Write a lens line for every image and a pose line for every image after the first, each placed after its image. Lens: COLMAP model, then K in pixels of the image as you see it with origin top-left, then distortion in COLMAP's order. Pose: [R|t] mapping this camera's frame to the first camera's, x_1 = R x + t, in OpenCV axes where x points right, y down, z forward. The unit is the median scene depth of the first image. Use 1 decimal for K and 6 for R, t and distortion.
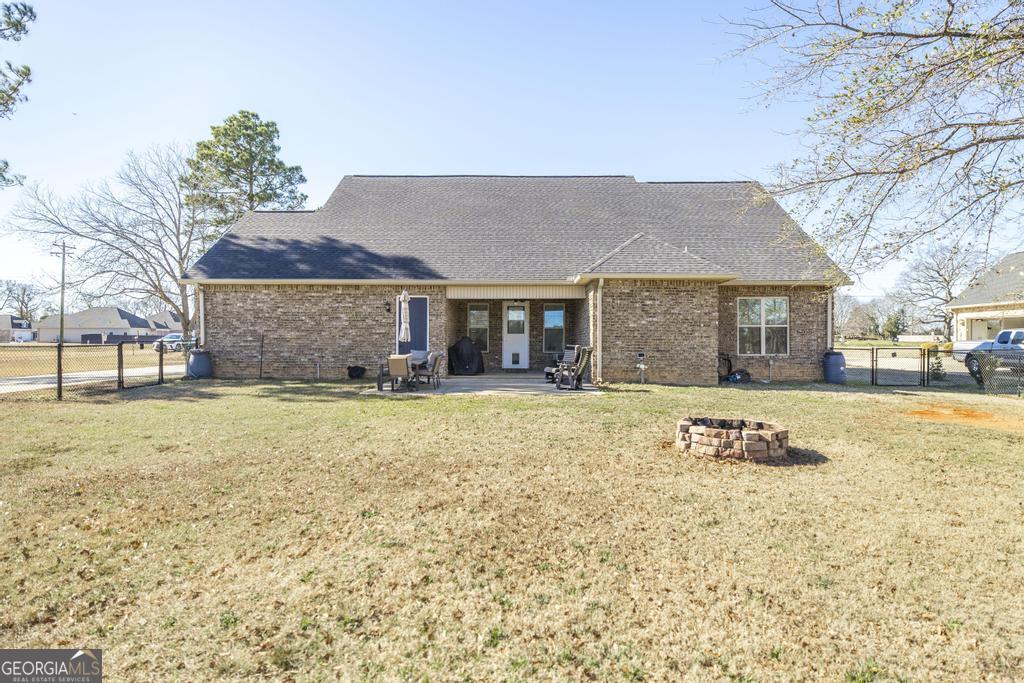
lens RADIAL K [[547.5, 0, 514.2], [0, 547.5, 337.8], [0, 0, 1]] dist [0.002850, -0.001181]
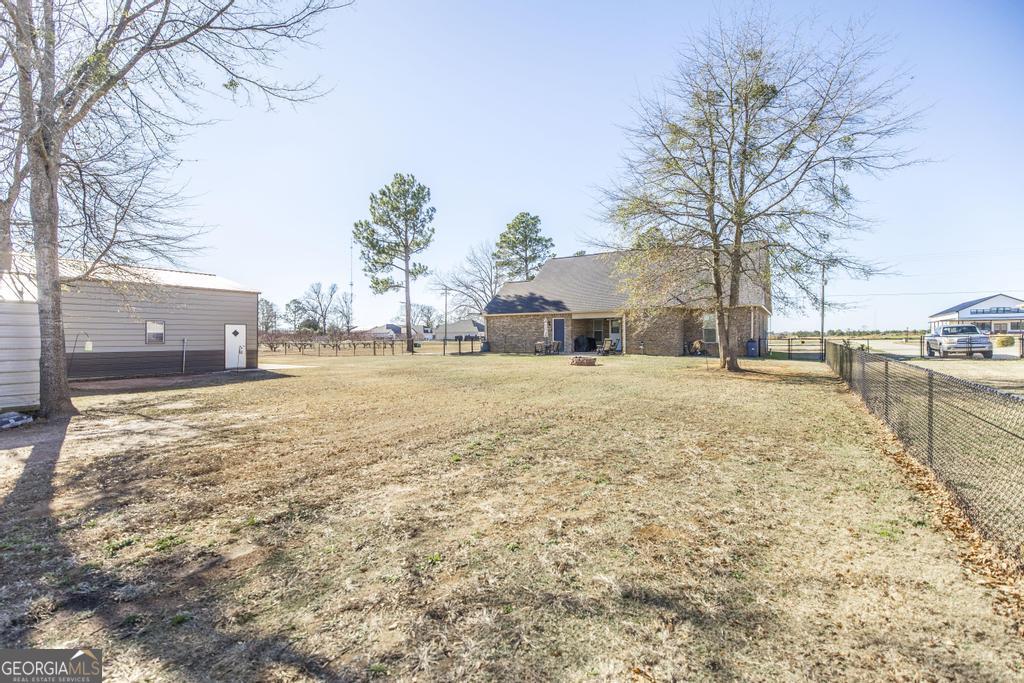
lens RADIAL K [[479.9, 0, 510.7], [0, 479.9, 342.0], [0, 0, 1]] dist [-0.000455, -0.000005]
pose [[0.848856, -0.002496, -0.528619, 0.613787], [0.007746, 0.999940, 0.007717, 0.008872], [0.528568, -0.010645, 0.848824, -0.732939]]
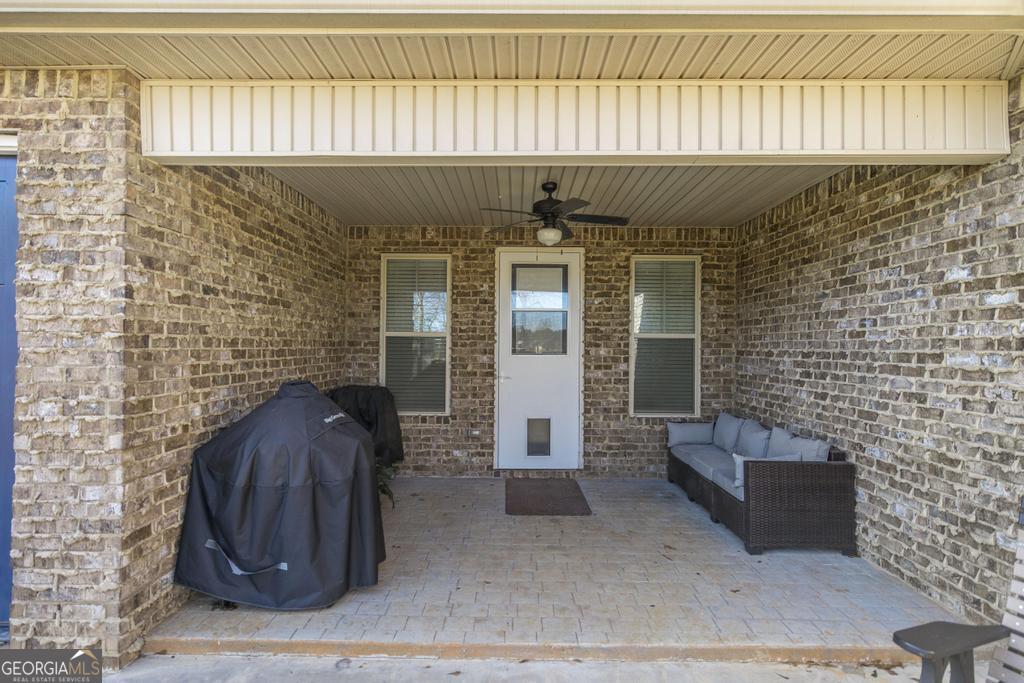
lens RADIAL K [[533.4, 0, 513.5], [0, 533.4, 342.1], [0, 0, 1]] dist [0.000696, 0.000061]
pose [[0.999968, 0.000599, 0.007931, -0.013532], [-0.000590, 0.999999, -0.001094, -0.013915], [-0.007932, 0.001089, 0.999968, 0.700461]]
